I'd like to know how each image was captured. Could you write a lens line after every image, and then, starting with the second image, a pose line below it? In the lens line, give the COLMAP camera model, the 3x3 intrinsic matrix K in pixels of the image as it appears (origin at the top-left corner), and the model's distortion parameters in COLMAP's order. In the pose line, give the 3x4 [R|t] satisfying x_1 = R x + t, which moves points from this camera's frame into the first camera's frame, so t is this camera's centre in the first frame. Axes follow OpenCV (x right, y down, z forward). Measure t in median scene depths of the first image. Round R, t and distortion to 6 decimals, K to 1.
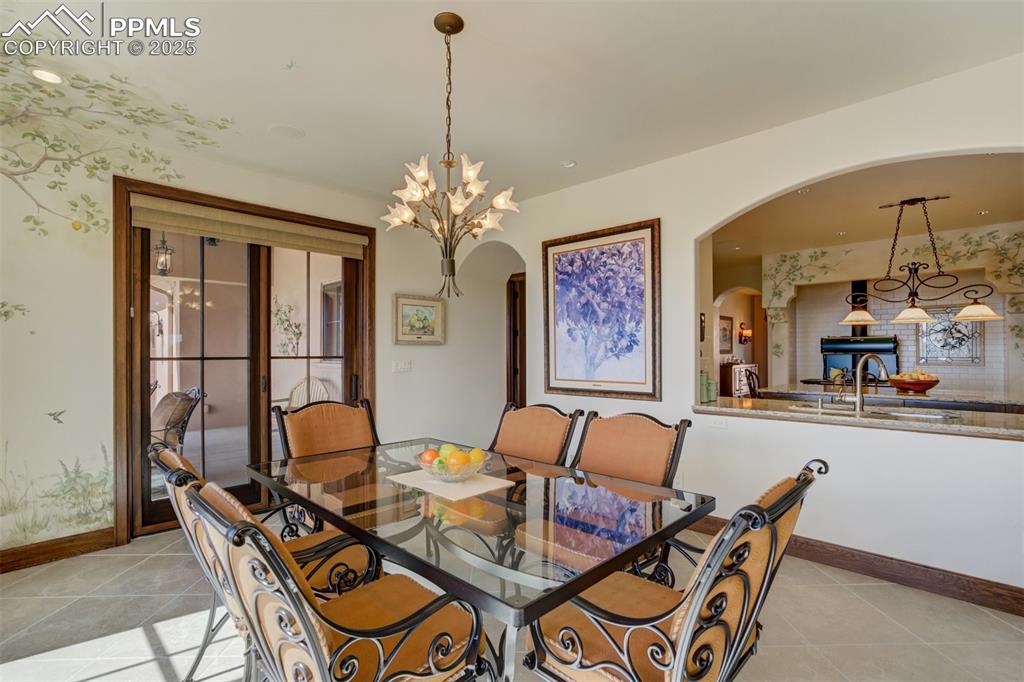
lens RADIAL K [[472.8, 0, 508.0], [0, 472.8, 348.0], [0, 0, 1]] dist [-0.023110, 0.000796]
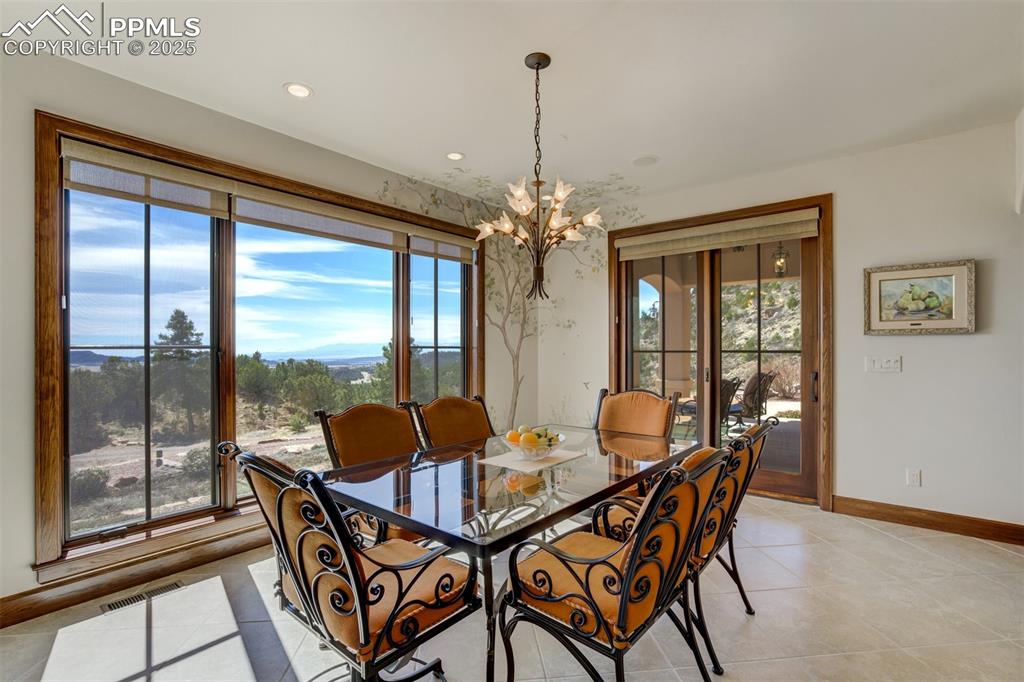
lens RADIAL K [[472.8, 0, 508.1], [0, 472.8, 344.9], [0, 0, 1]] dist [-0.023110, 0.000796]
pose [[0.077442, -0.011173, -0.996934, 0.529357], [0.007001, 0.999919, -0.010663, 0.013629], [0.996972, -0.006154, 0.077514, 0.425603]]
